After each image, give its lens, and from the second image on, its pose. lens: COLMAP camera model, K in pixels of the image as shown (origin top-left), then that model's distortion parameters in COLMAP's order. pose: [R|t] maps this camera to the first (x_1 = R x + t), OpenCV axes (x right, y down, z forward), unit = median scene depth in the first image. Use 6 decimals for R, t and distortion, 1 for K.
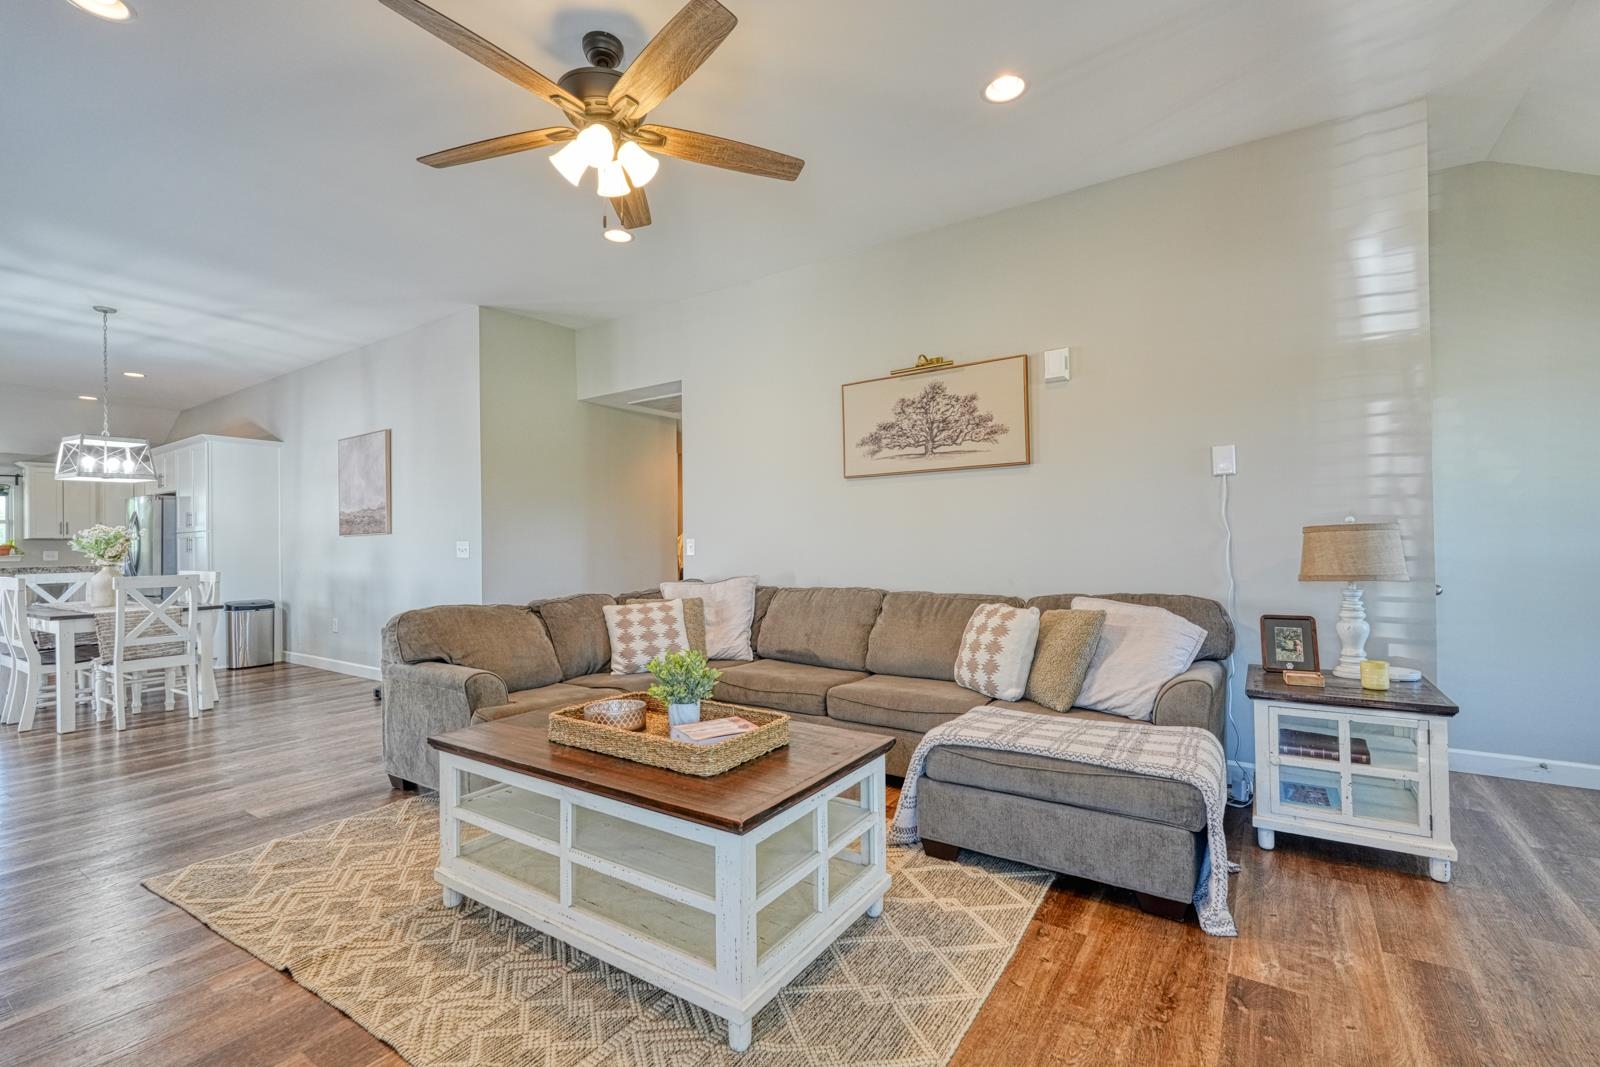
lens RADIAL K [[706.7, 0, 799.1], [0, 706.7, 538.2], [0, 0, 1]] dist [0.008213, -0.000498]
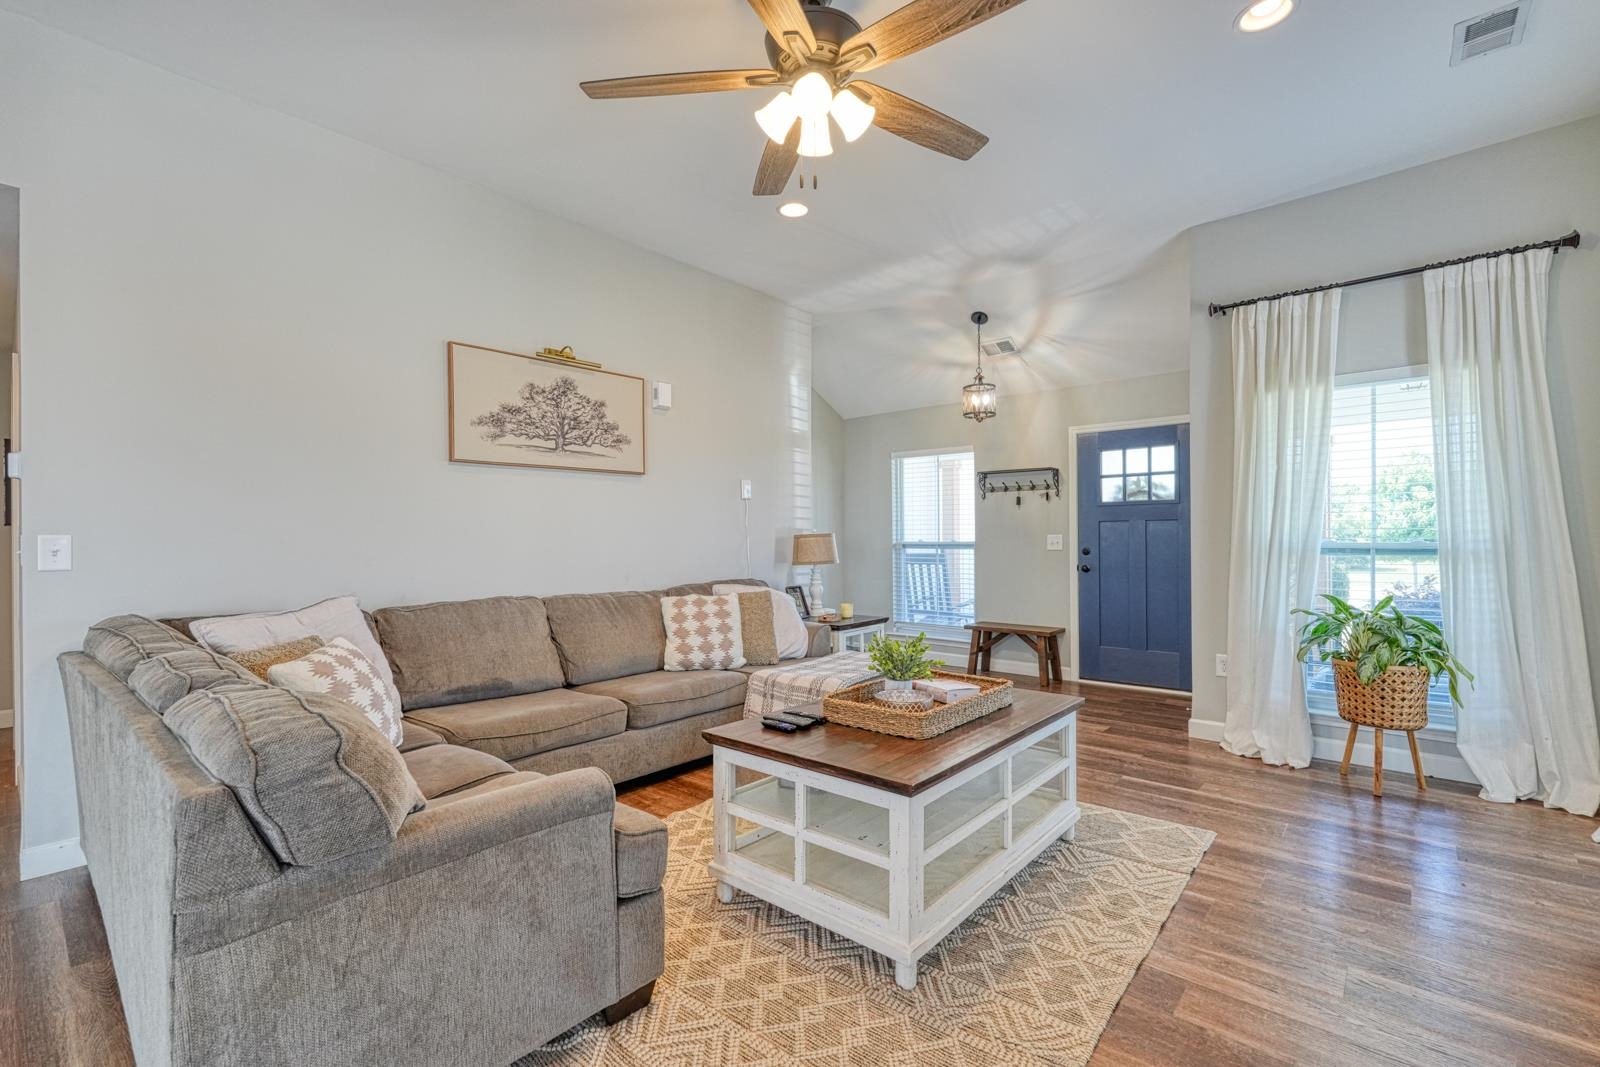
lens RADIAL K [[706.7, 0, 799.1], [0, 706.7, 538.2], [0, 0, 1]] dist [0.008213, -0.000498]
pose [[0.120169, 0.012249, 0.992678, -0.960461], [-0.001007, 0.999925, -0.012216, 0.014121], [-0.992753, 0.000468, 0.120173, 0.754666]]
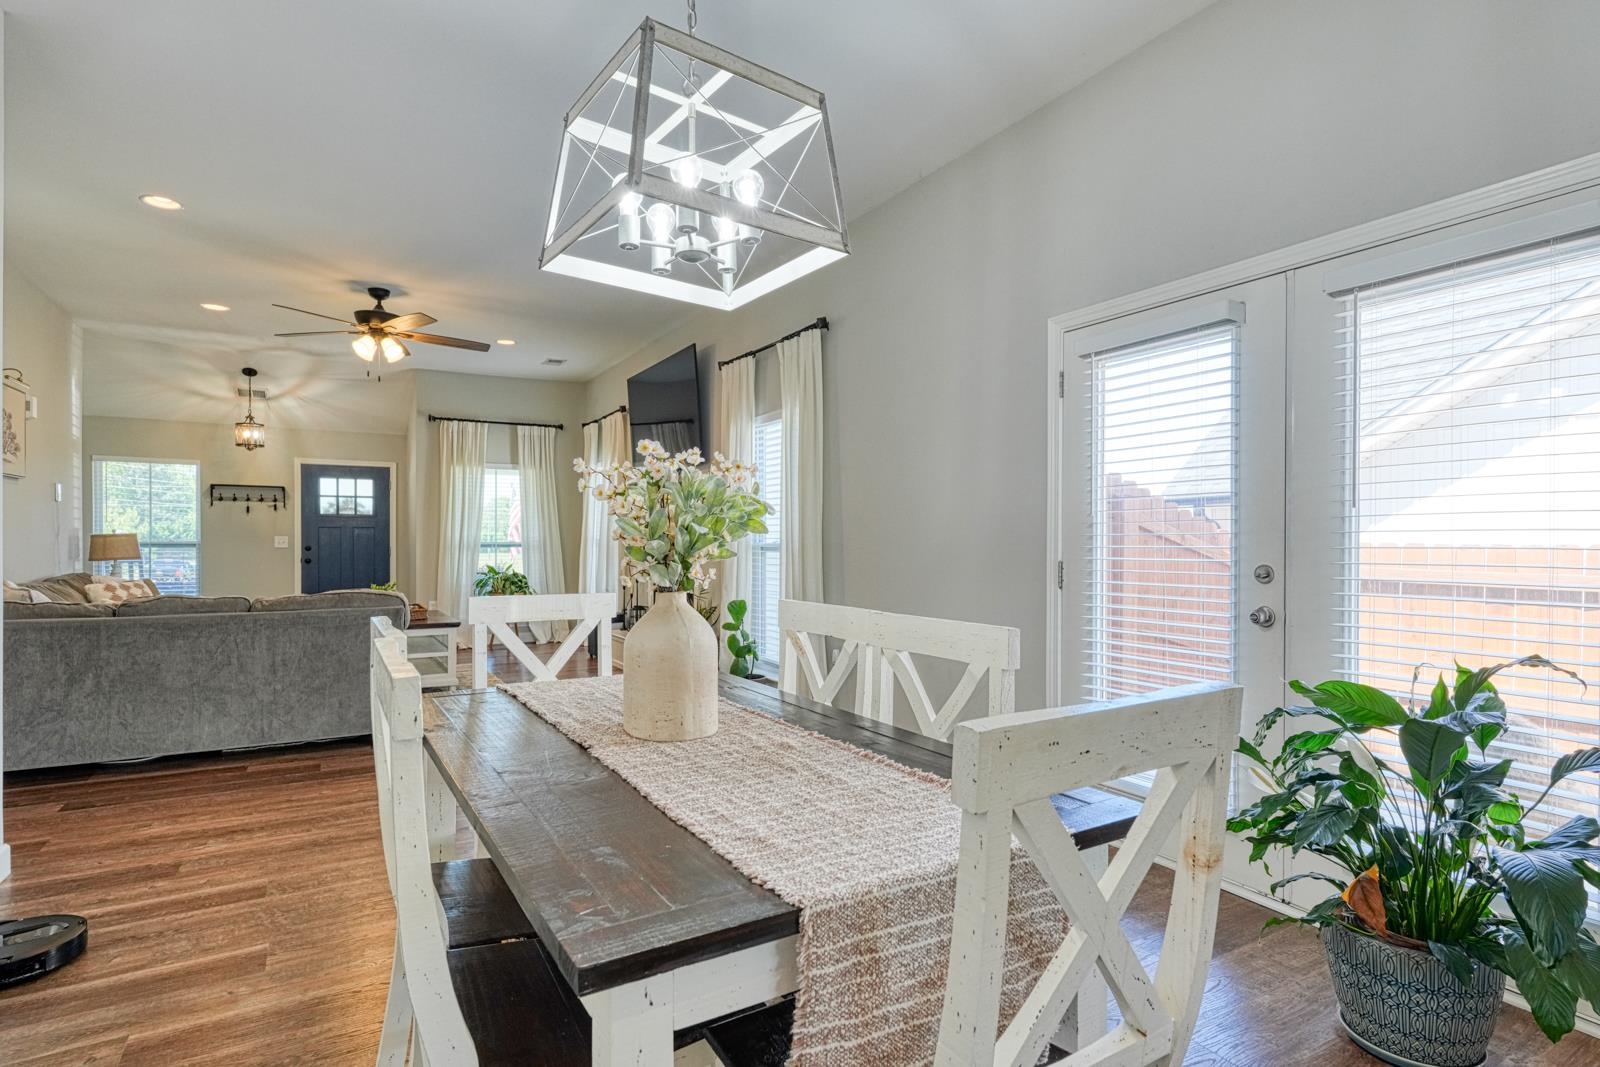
lens RADIAL K [[813.6, 0, 804.0], [0, 813.6, 542.8], [0, 0, 1]] dist [0.000593, -0.000575]
pose [[-0.903766, 0.007952, 0.427953, -1.928308], [0.006494, 0.999967, -0.004866, 0.031045], [-0.427977, -0.001618, -0.903788, 2.119021]]
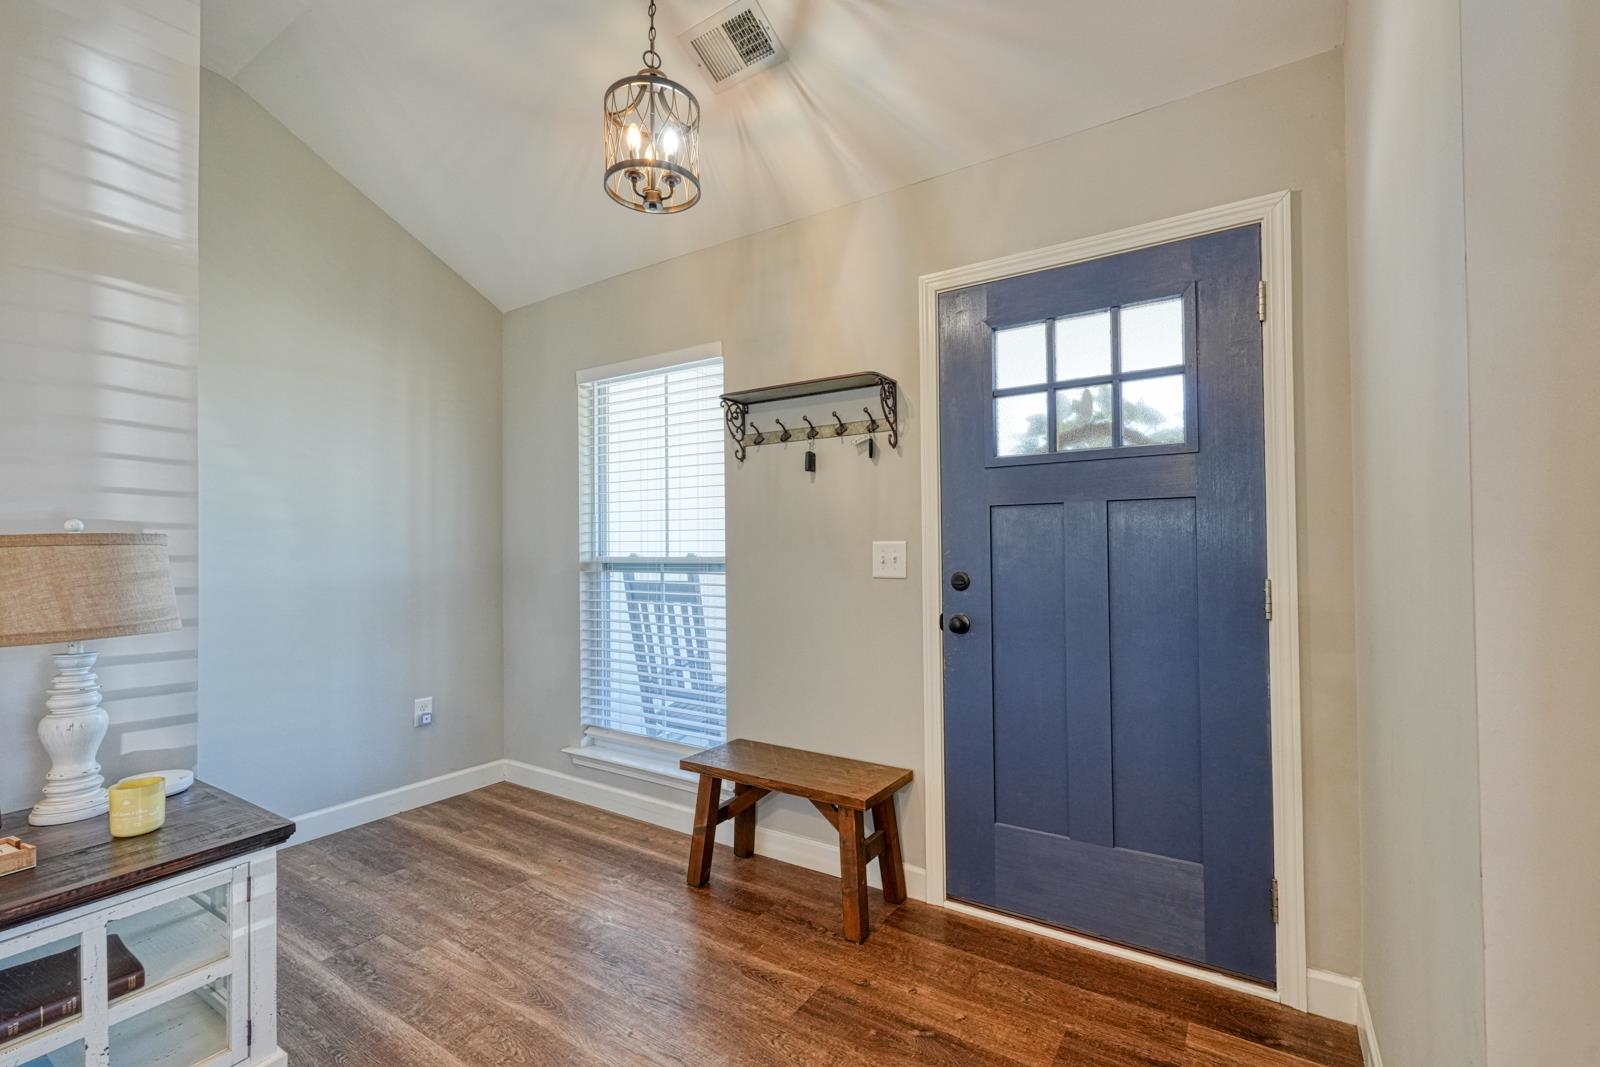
lens RADIAL K [[694.8, 0, 799.4], [0, 694.8, 536.9], [0, 0, 1]] dist [-0.001642, -0.000841]
pose [[-0.016154, 0.031077, 0.999386, 0.217521], [0.002965, 0.999514, -0.031033, 0.000688], [-0.999865, 0.002462, -0.016238, 0.418903]]
